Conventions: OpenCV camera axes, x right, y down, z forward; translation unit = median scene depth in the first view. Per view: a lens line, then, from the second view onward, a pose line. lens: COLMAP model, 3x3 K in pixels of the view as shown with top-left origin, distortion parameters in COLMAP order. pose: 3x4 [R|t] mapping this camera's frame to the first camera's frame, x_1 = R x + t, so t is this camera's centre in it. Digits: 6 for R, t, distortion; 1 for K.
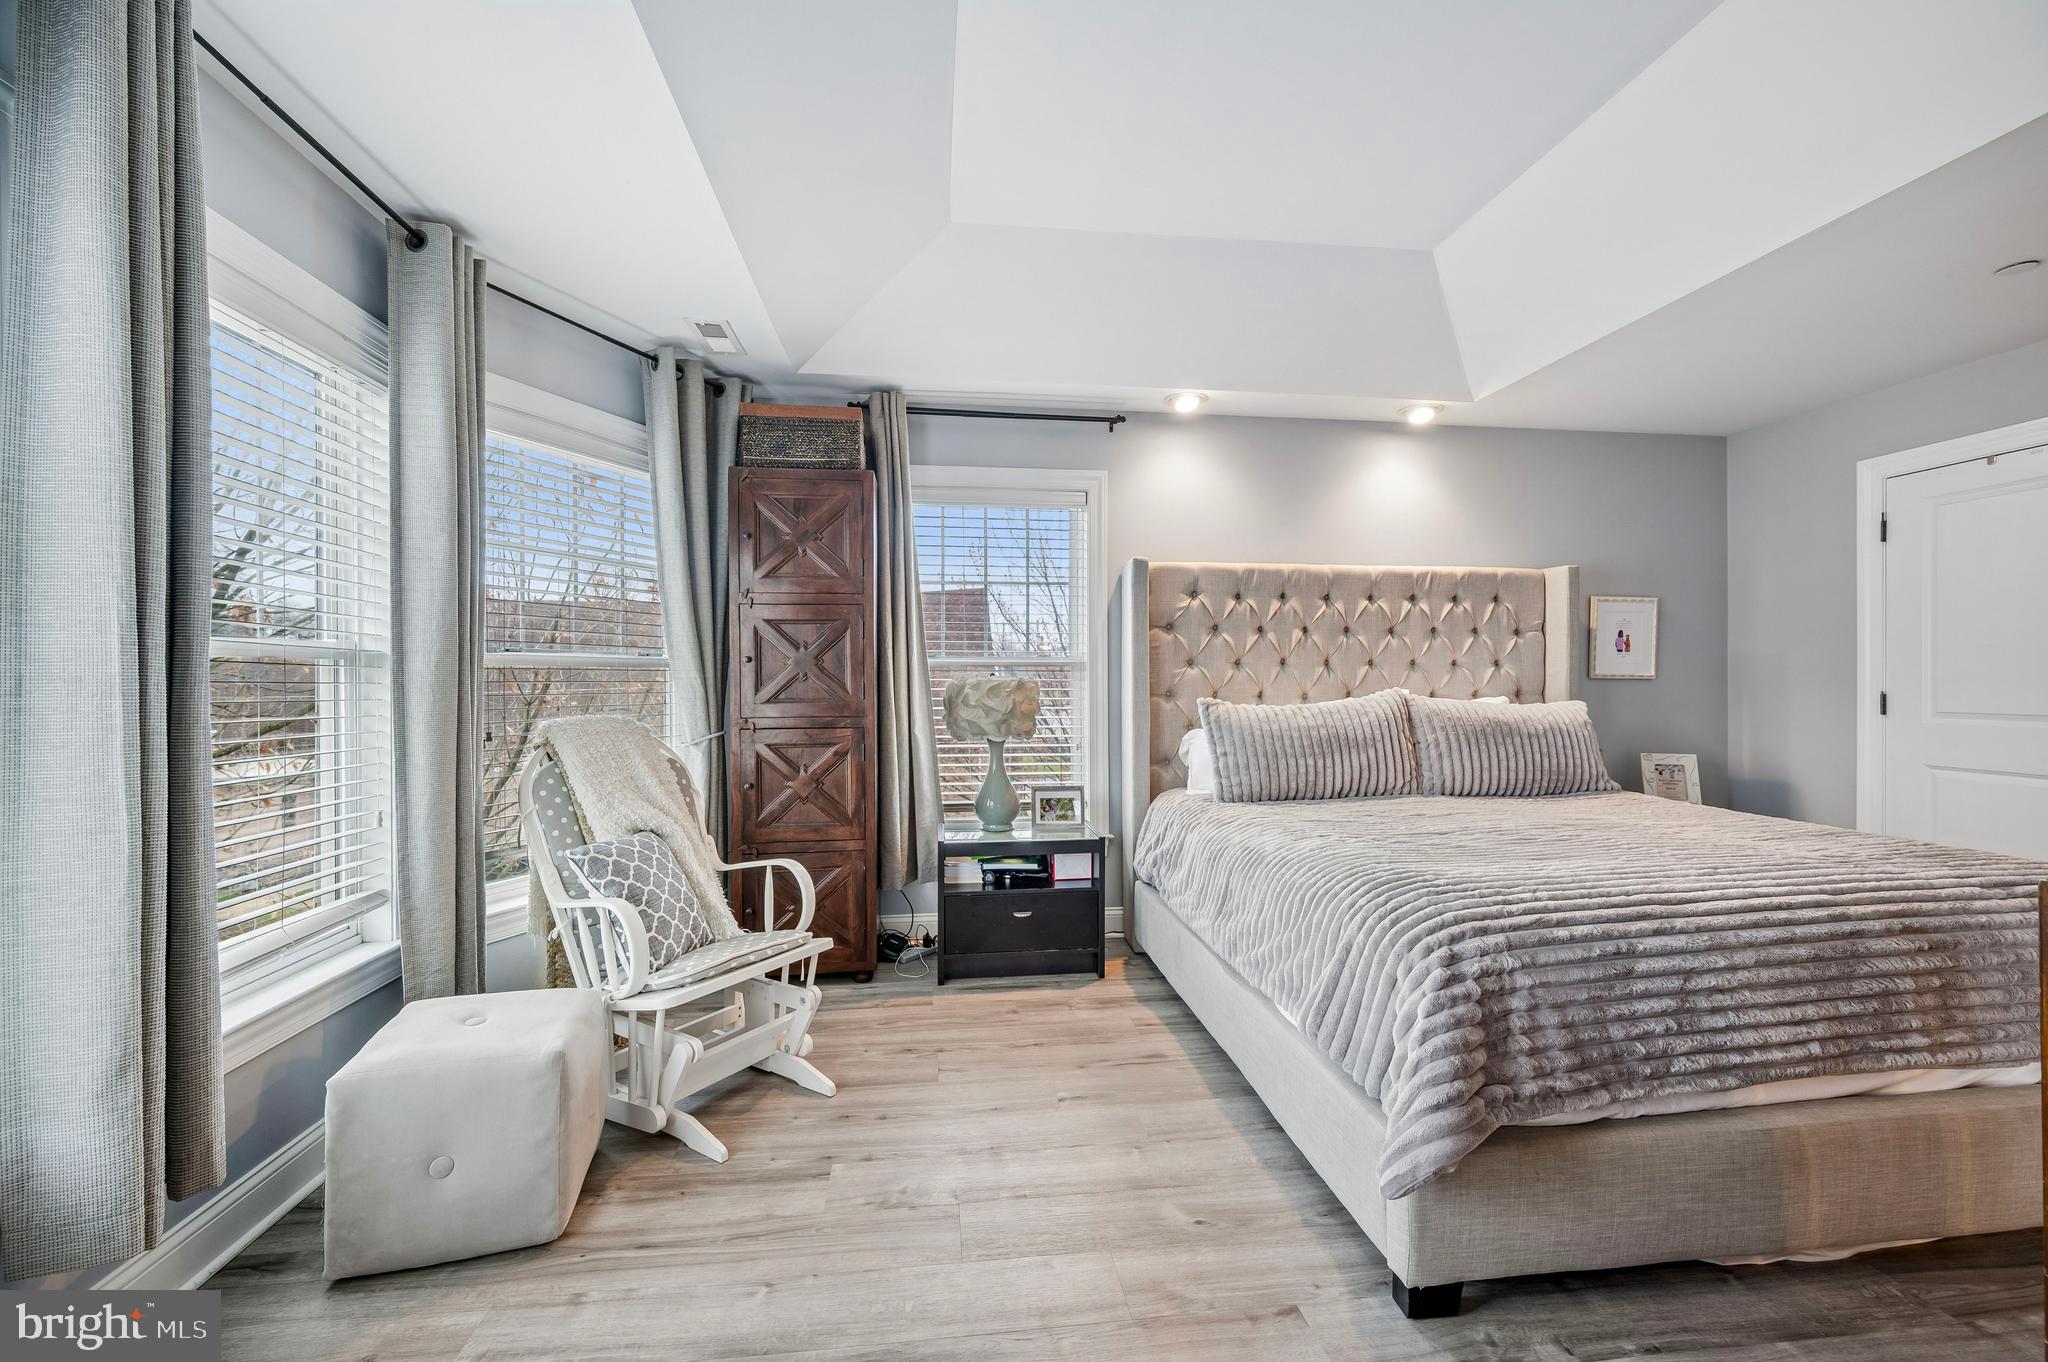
lens RADIAL K [[804.7, 0, 1027.0], [0, 804.7, 684.7], [0, 0, 1]] dist [-0.003901, 0.000045]
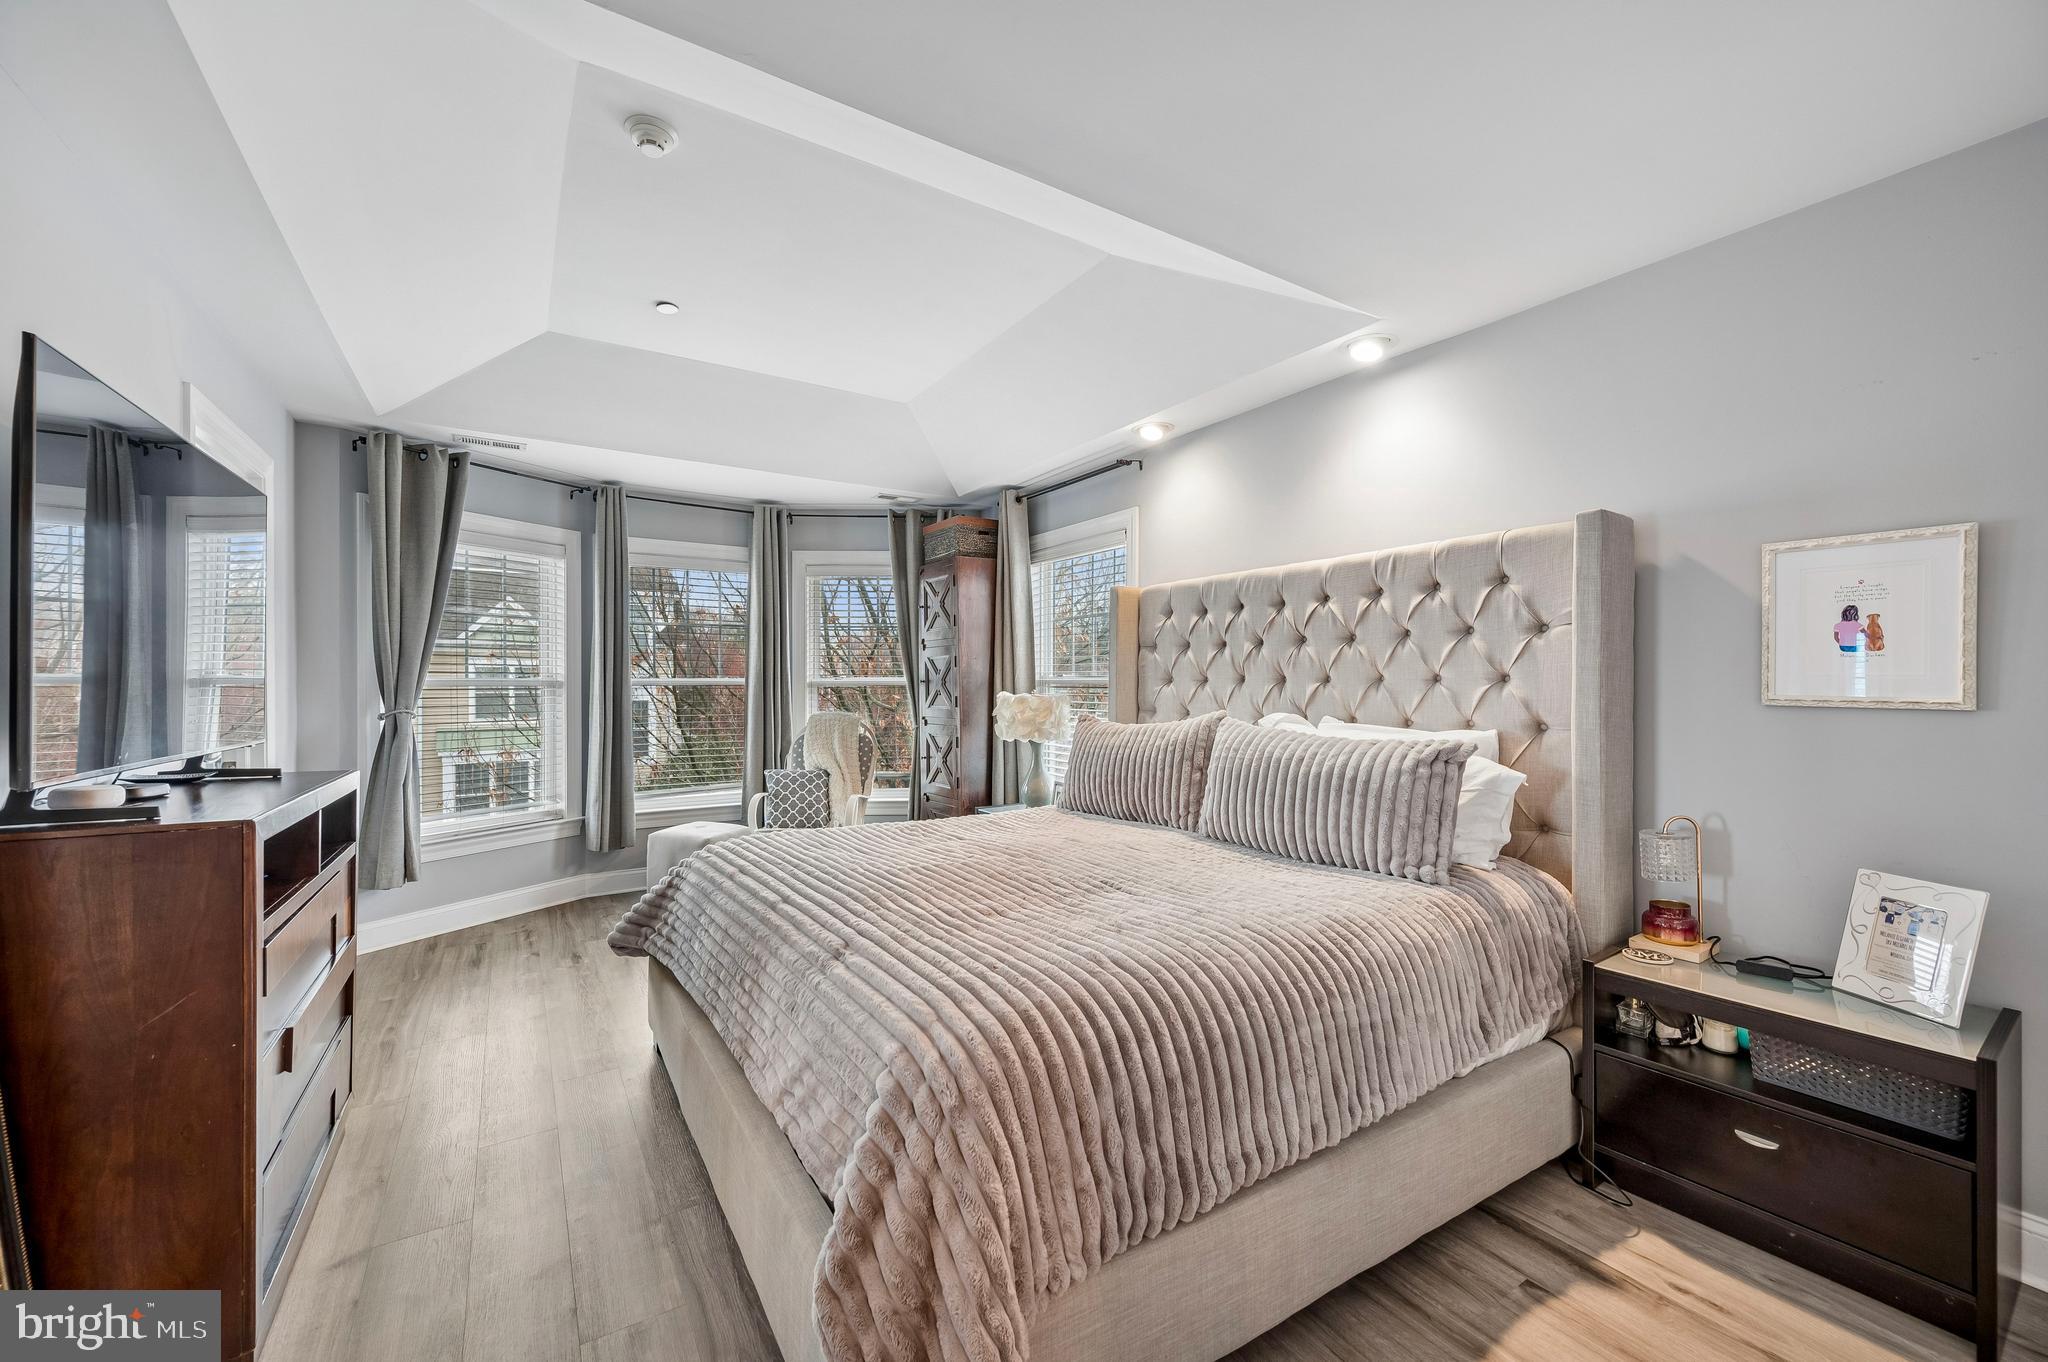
lens RADIAL K [[804.7, 0, 1018.4], [0, 804.7, 683.8], [0, 0, 1]] dist [-0.003901, 0.000045]
pose [[0.430159, 0.000442, -0.902753, 1.020496], [-0.008121, 0.999961, -0.003380, -0.017115], [0.902716, 0.008785, 0.430146, 0.377140]]
